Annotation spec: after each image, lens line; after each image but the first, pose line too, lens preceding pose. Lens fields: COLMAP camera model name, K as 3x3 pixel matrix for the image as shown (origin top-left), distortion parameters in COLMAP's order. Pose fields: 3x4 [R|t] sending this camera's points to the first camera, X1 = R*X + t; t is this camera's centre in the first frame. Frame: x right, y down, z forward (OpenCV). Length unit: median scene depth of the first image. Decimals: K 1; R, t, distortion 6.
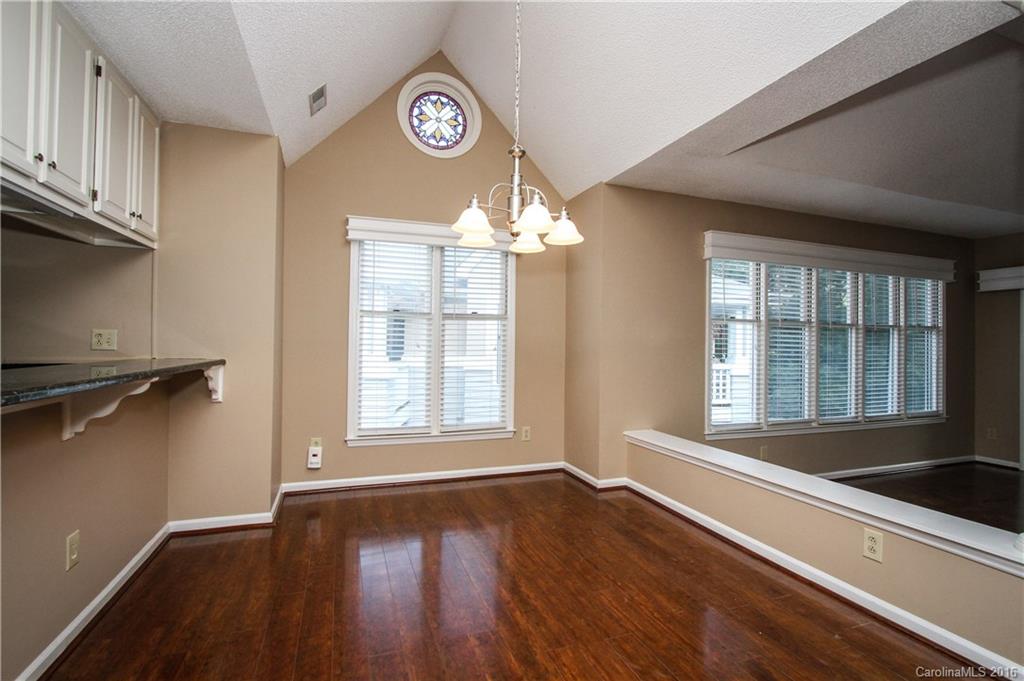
lens RADIAL K [[479.3, 0, 508.1], [0, 479.3, 340.7], [0, 0, 1]] dist [0.002617, 0.000867]
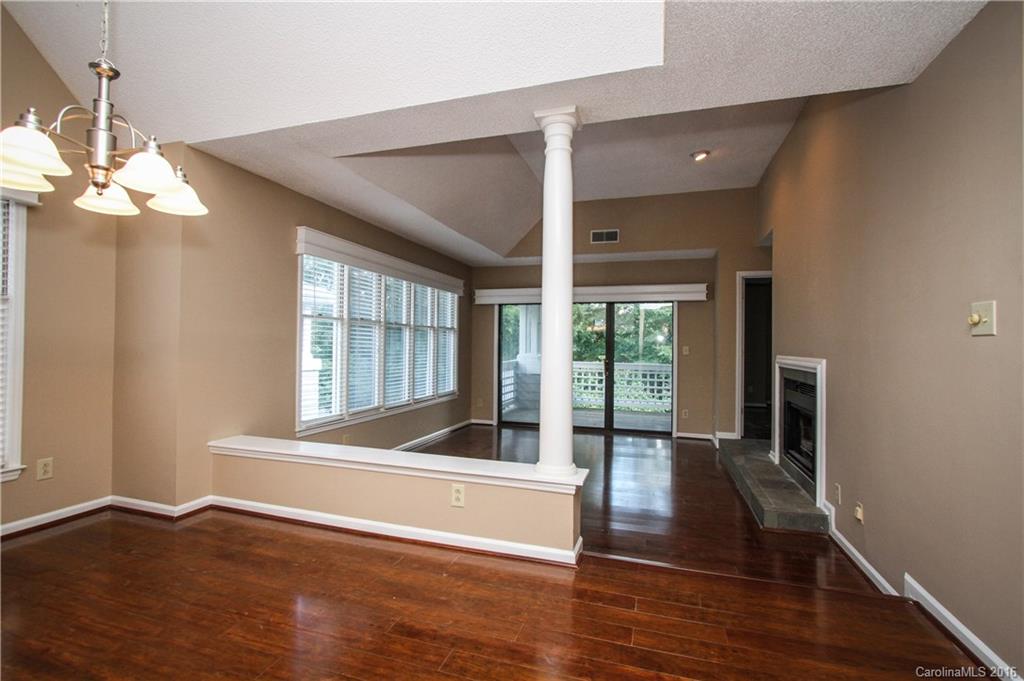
lens RADIAL K [[479.3, 0, 507.0], [0, 479.3, 341.2], [0, 0, 1]] dist [0.002617, 0.000867]
pose [[0.622709, 0.002431, 0.782450, -0.099530], [-0.010261, 0.999935, 0.005059, -0.000525], [-0.782386, -0.011179, 0.622693, 0.052393]]
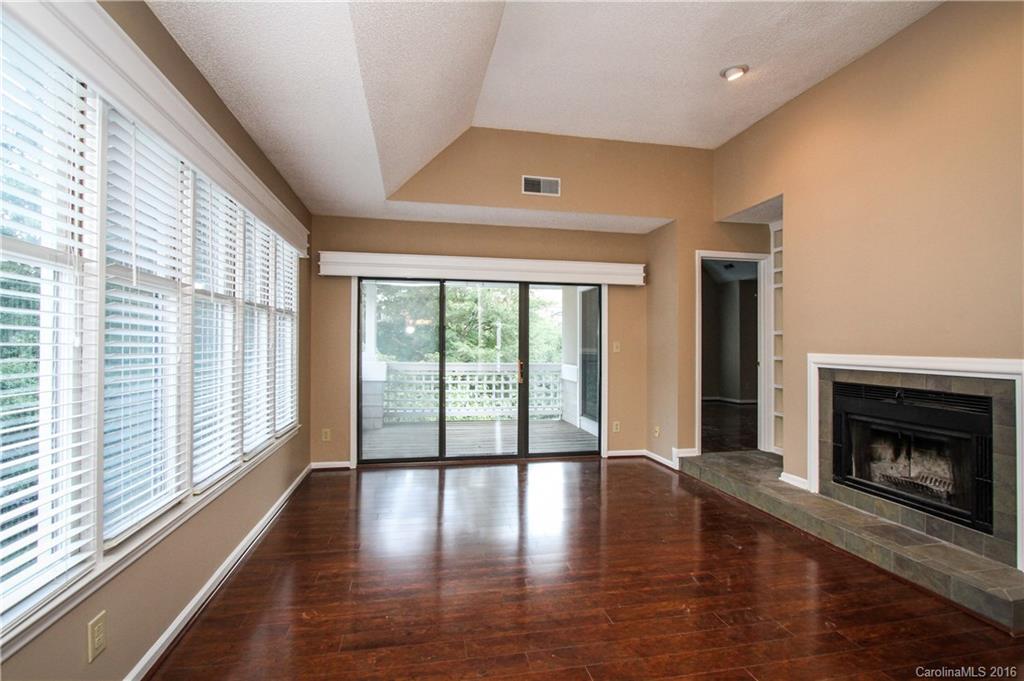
lens RADIAL K [[479.3, 0, 506.9], [0, 479.3, 339.9], [0, 0, 1]] dist [0.002617, 0.000867]
pose [[0.164662, 0.002958, 0.986346, 0.251679], [-0.012304, 0.999924, -0.000944, 0.018949], [-0.986273, -0.011981, 0.164686, 0.723184]]
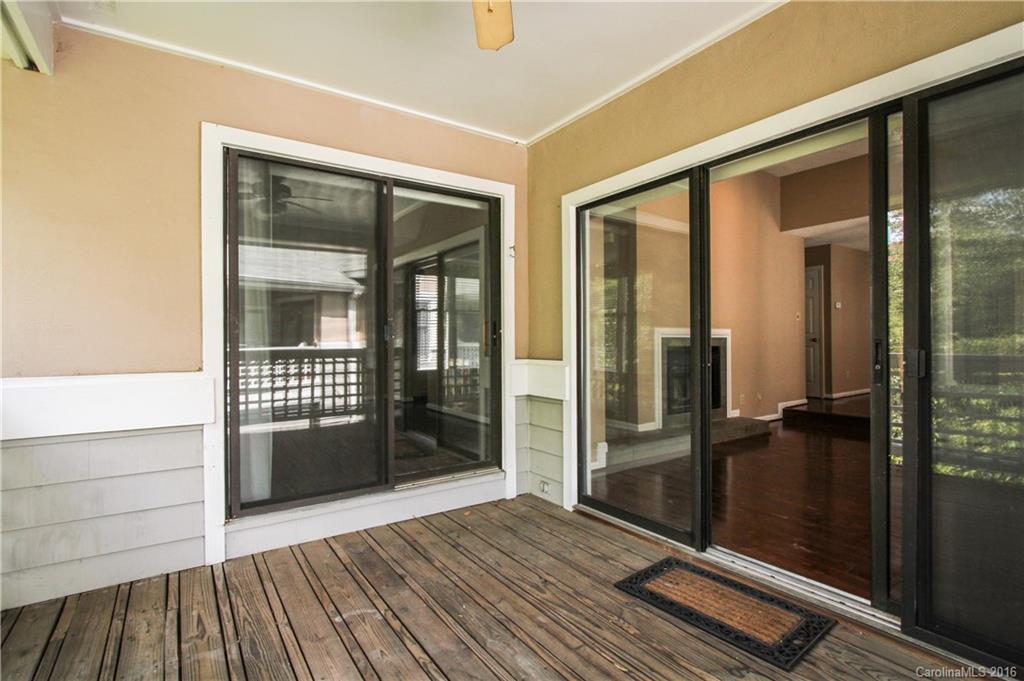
lens RADIAL K [[479.3, 0, 510.6], [0, 479.3, 341.2], [0, 0, 1]] dist [0.002617, 0.000867]
pose [[-0.970188, -0.004865, -0.242305, 1.969783], [-0.001606, 0.999906, -0.013646, 0.091718], [0.242349, -0.012850, -0.970104, 1.433509]]
